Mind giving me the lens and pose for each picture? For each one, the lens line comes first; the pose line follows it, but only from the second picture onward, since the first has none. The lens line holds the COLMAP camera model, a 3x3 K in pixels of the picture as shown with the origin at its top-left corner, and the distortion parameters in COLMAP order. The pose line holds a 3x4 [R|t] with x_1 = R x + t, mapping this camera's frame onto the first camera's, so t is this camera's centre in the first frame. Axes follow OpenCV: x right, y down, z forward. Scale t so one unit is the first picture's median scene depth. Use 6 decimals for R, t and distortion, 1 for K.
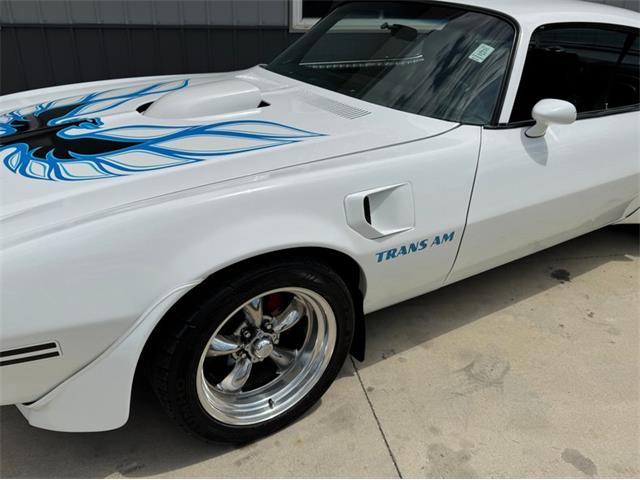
lens RADIAL K [[520.5, 0, 317.0], [0, 520.5, 249.6], [0, 0, 1]] dist [0.025694, -0.028280]
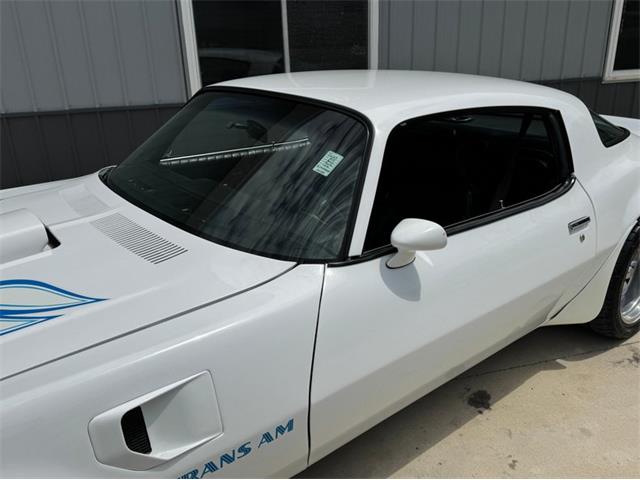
lens RADIAL K [[546.6, 0, 315.9], [0, 546.6, 241.2], [0, 0, 1]] dist [0.024775, -0.076432]
pose [[0.993361, -0.075458, 0.086838, 0.225505], [0.085876, 0.988650, -0.123272, -0.164835], [-0.076550, 0.129910, 0.988566, 0.200721]]
